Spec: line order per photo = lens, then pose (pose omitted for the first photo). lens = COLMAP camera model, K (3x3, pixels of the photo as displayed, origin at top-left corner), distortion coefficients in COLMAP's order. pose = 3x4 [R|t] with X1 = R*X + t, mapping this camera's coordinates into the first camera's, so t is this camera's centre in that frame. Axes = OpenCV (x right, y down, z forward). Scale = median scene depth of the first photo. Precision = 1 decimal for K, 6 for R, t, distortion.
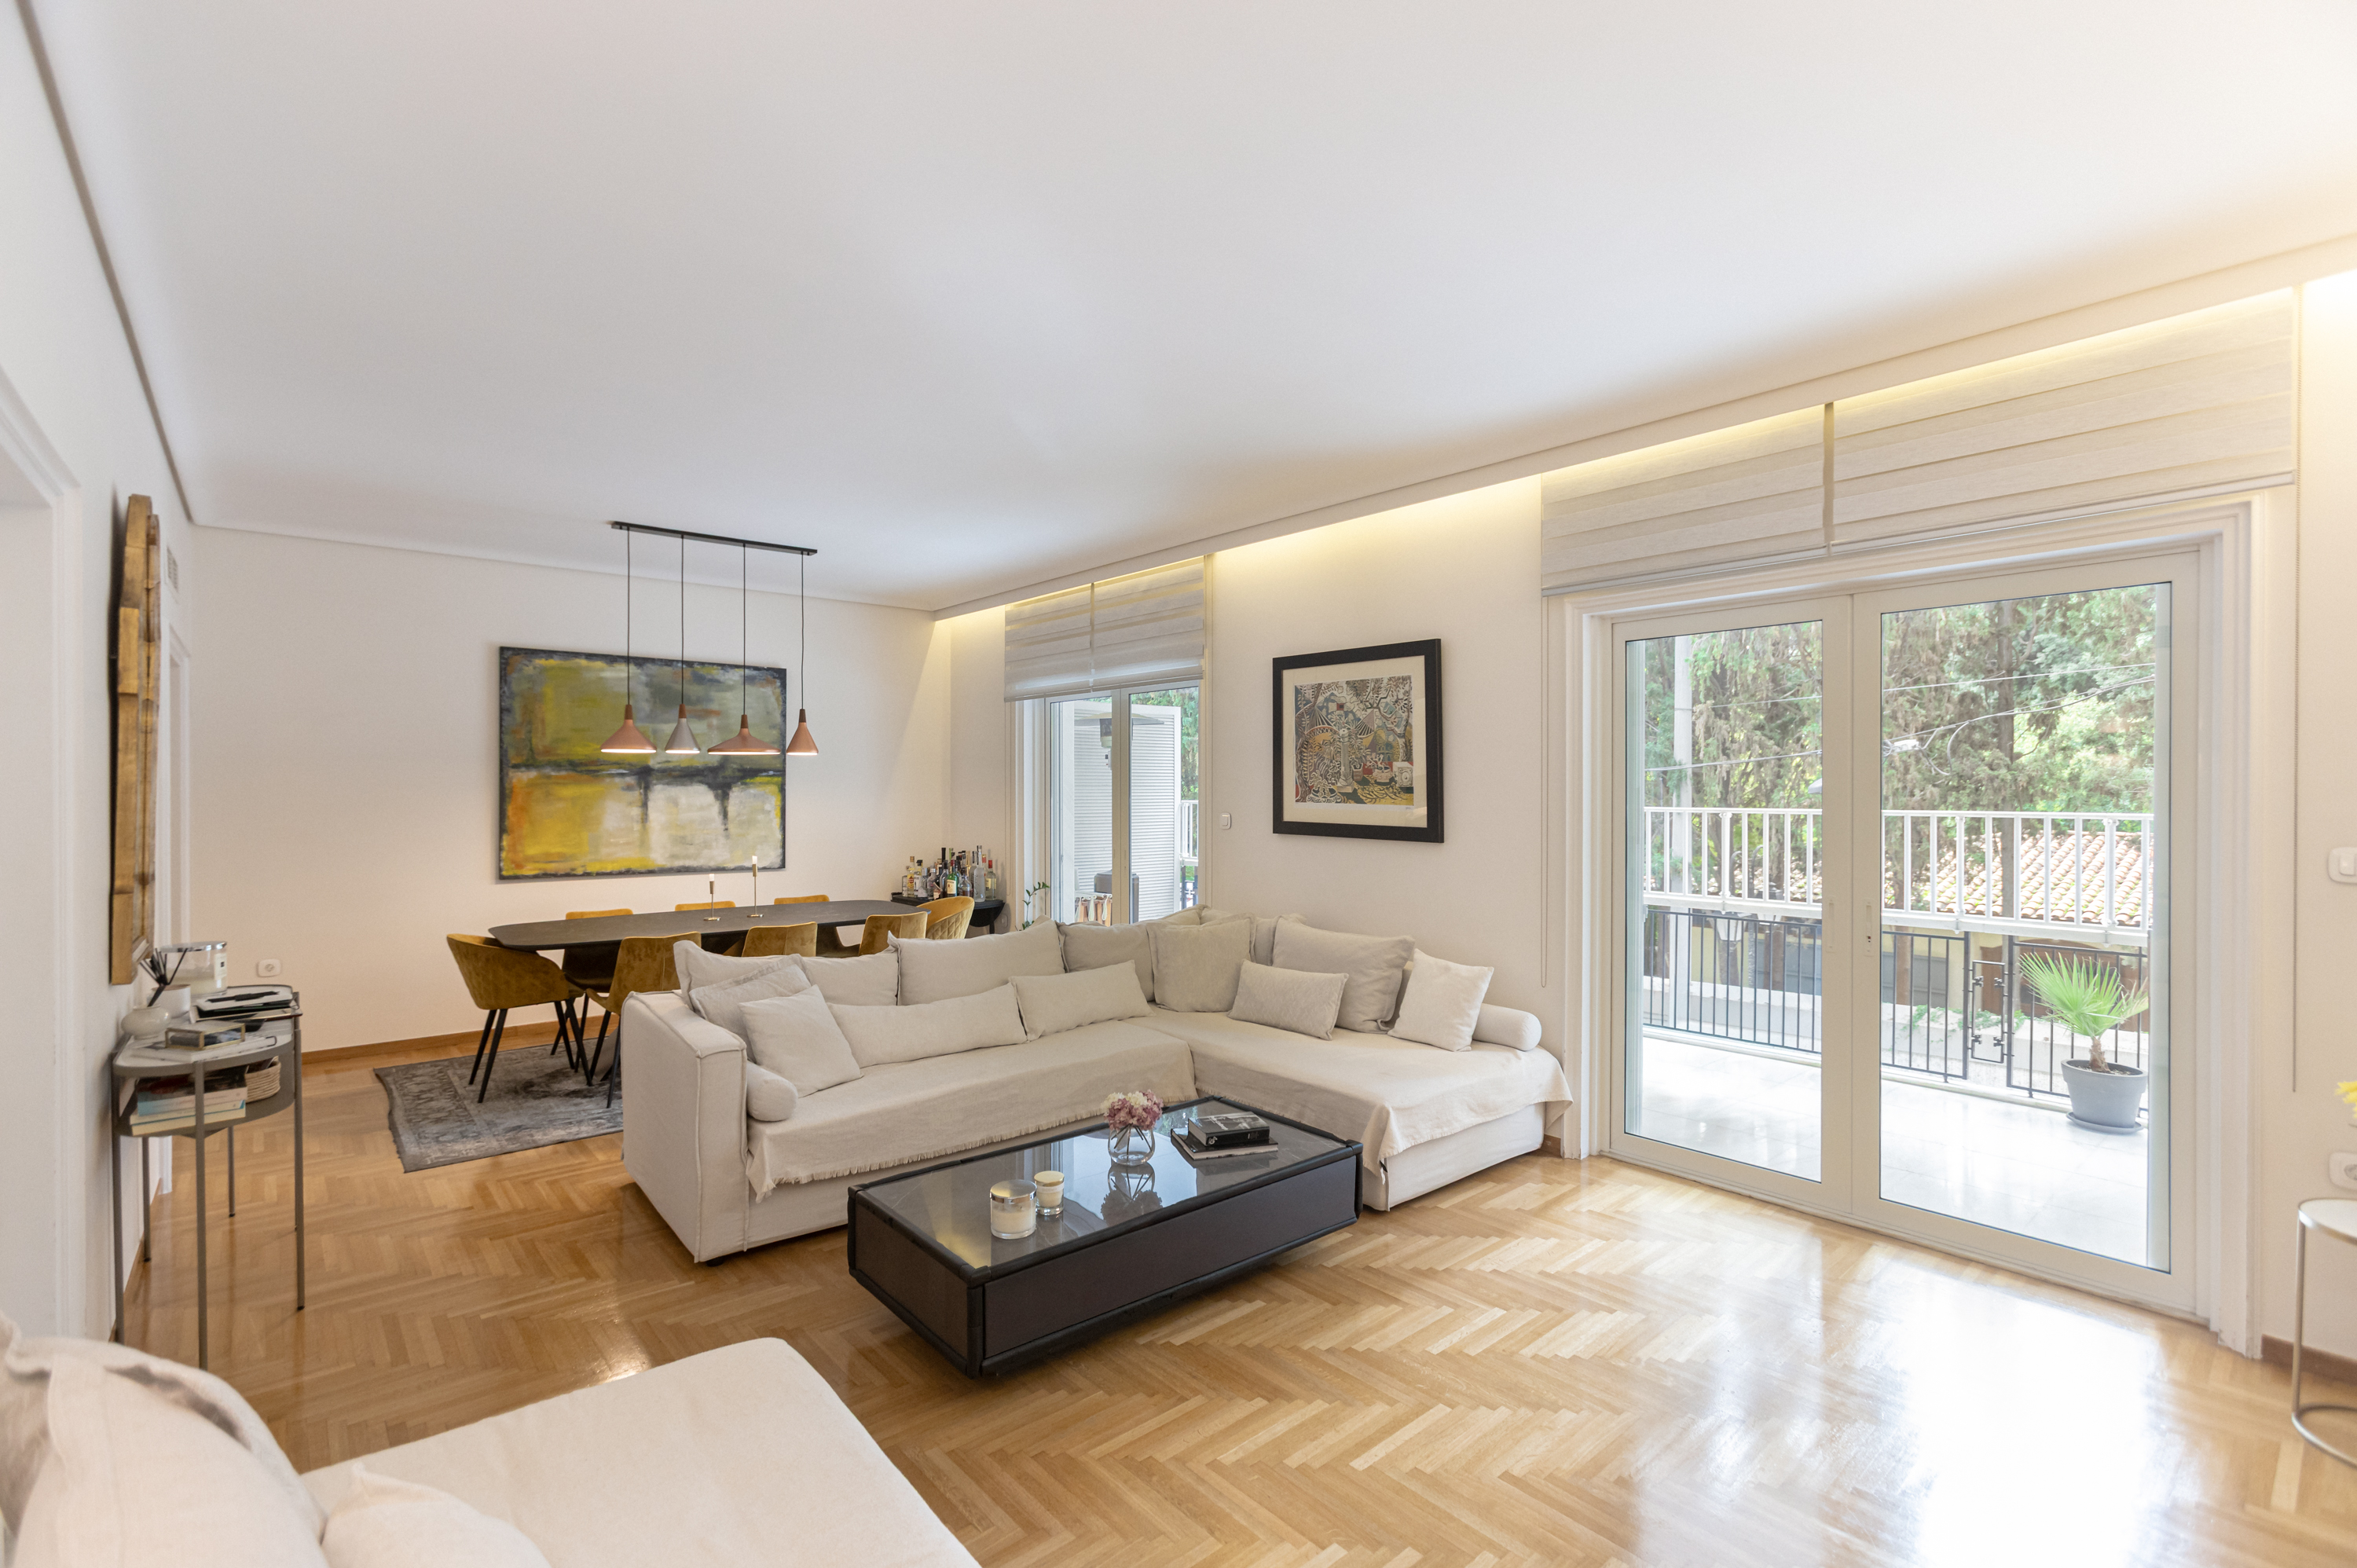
lens RADIAL K [[1055.0, 0, 1178.5], [0, 1055.0, 784.0], [0, 0, 1]] dist [-0.000908, 0.000238]
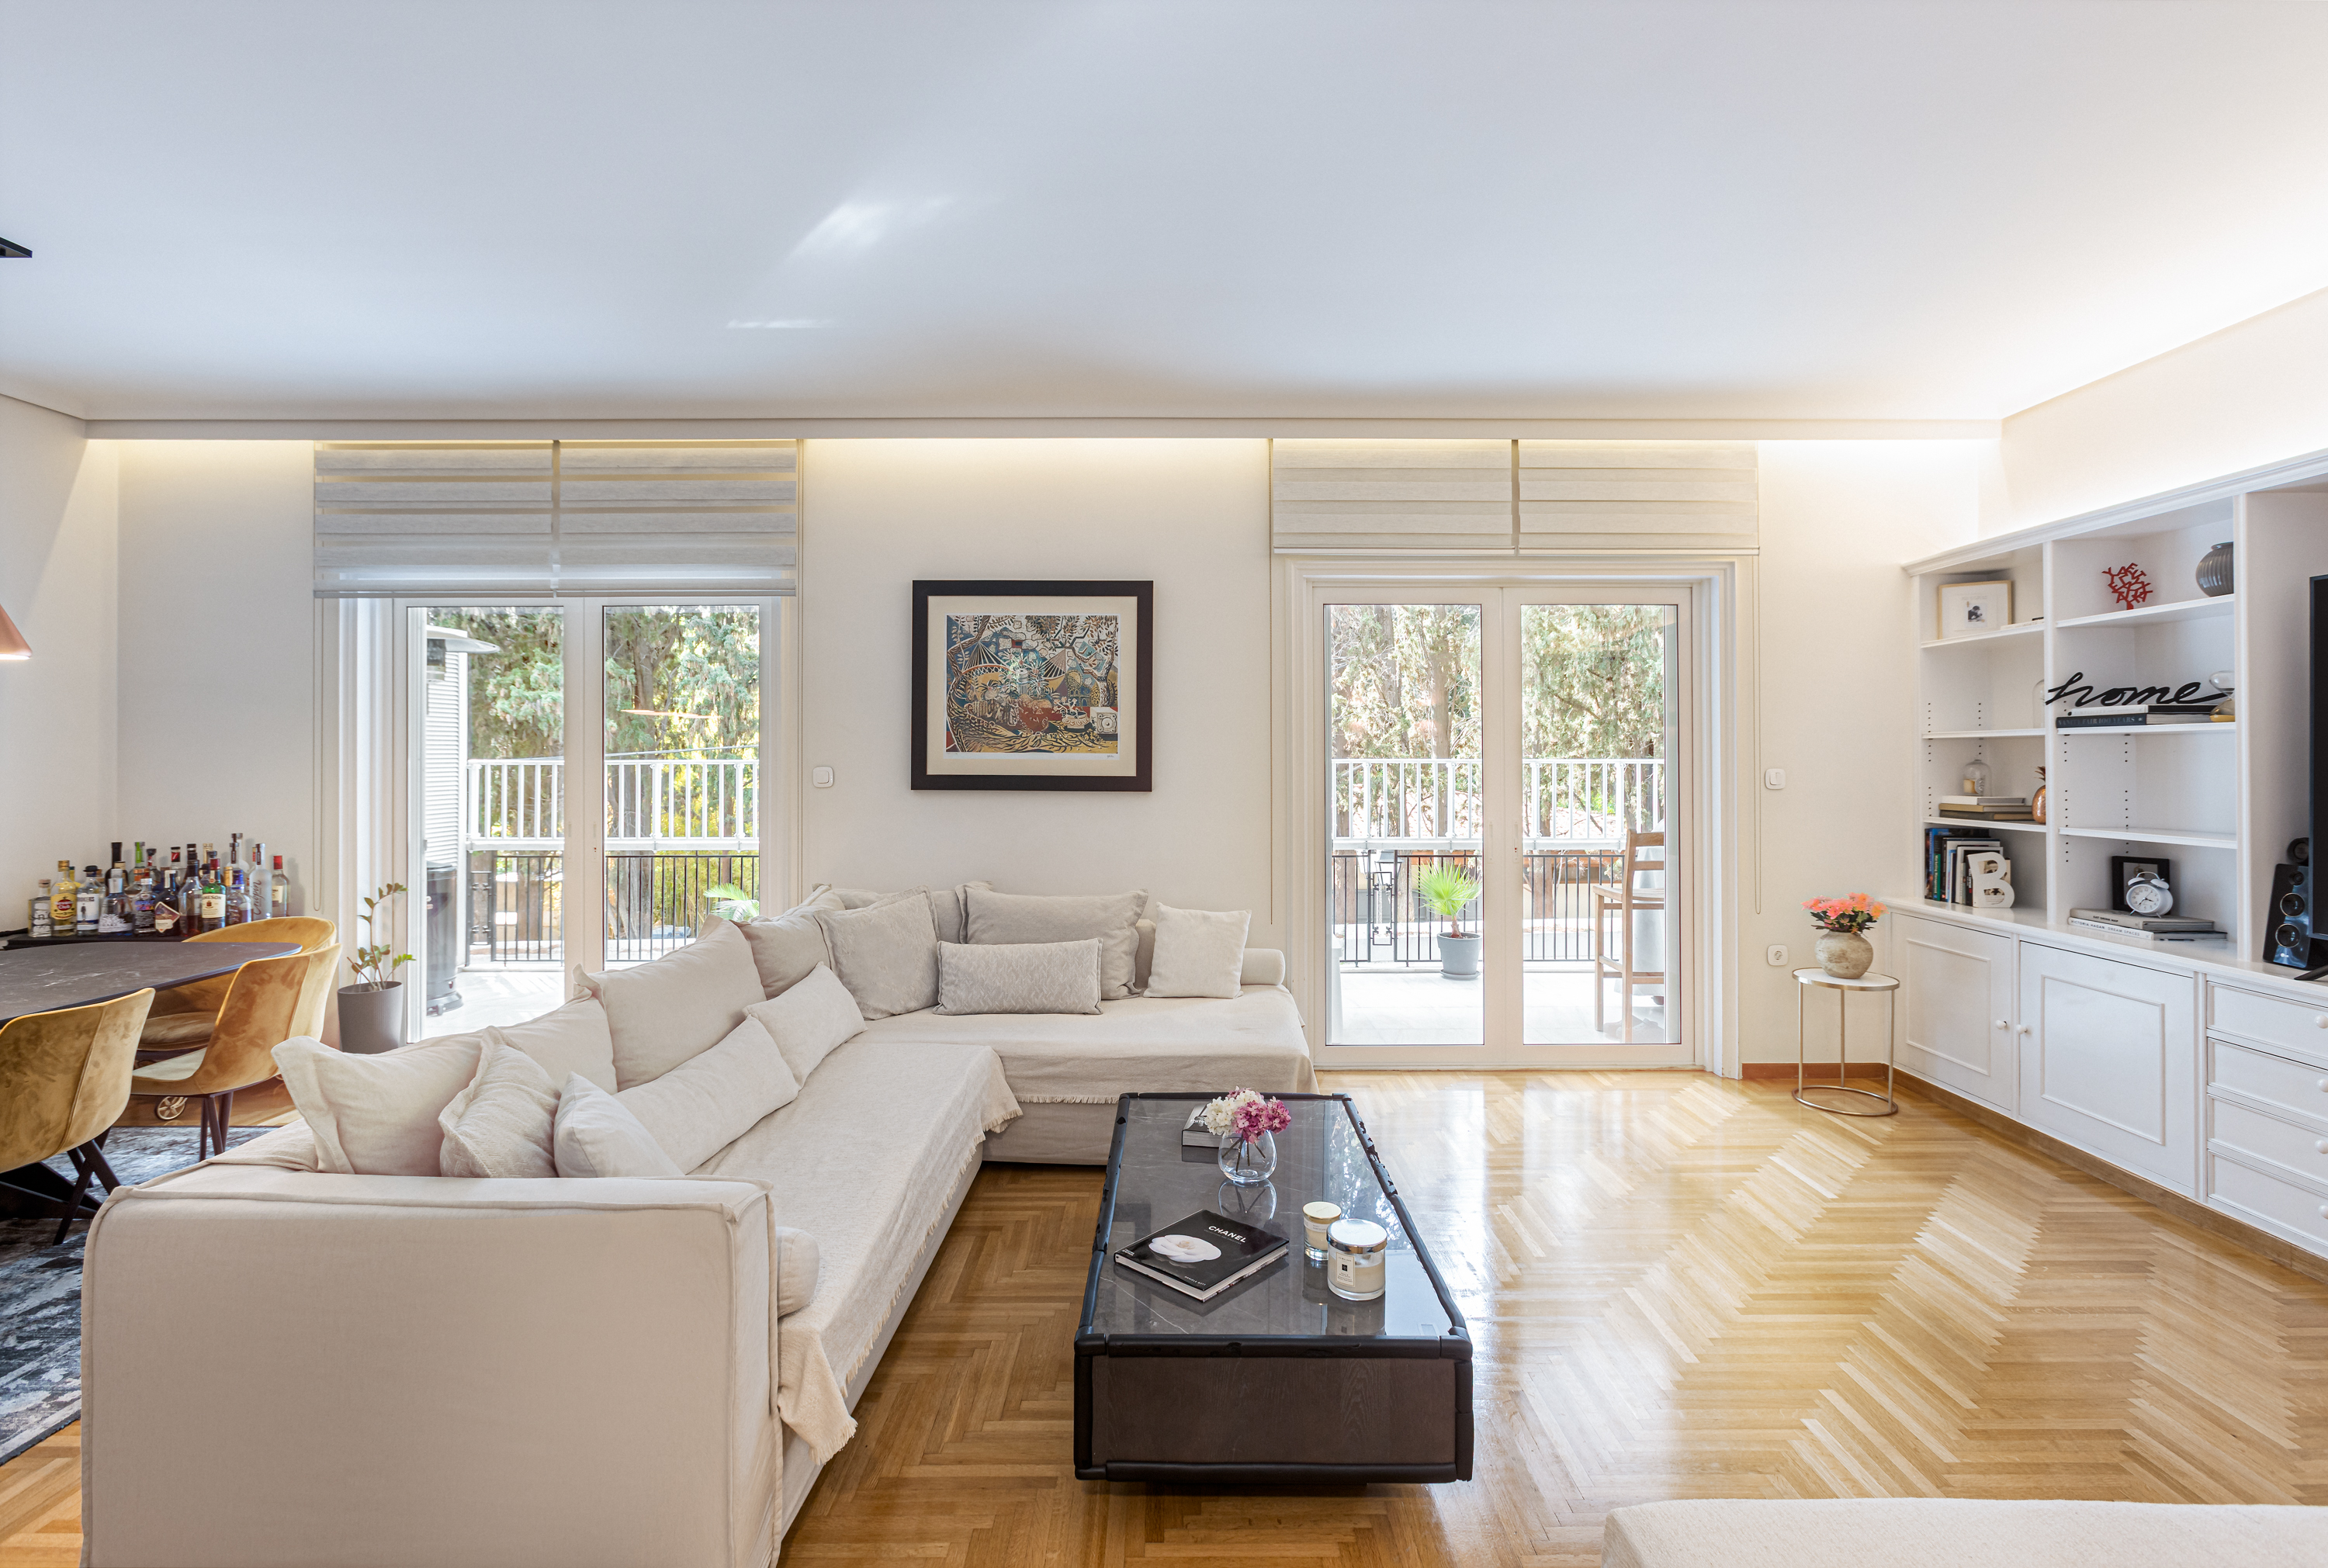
lens RADIAL K [[1072.9, 0, 1168.7], [0, 1072.9, 734.1], [0, 0, 1]] dist [-0.044643, 0.041297]
pose [[0.654678, 0.014547, 0.755768, -0.458007], [-0.001138, 0.999833, -0.018259, 0.019825], [-0.755907, 0.011094, 0.654585, 0.322646]]
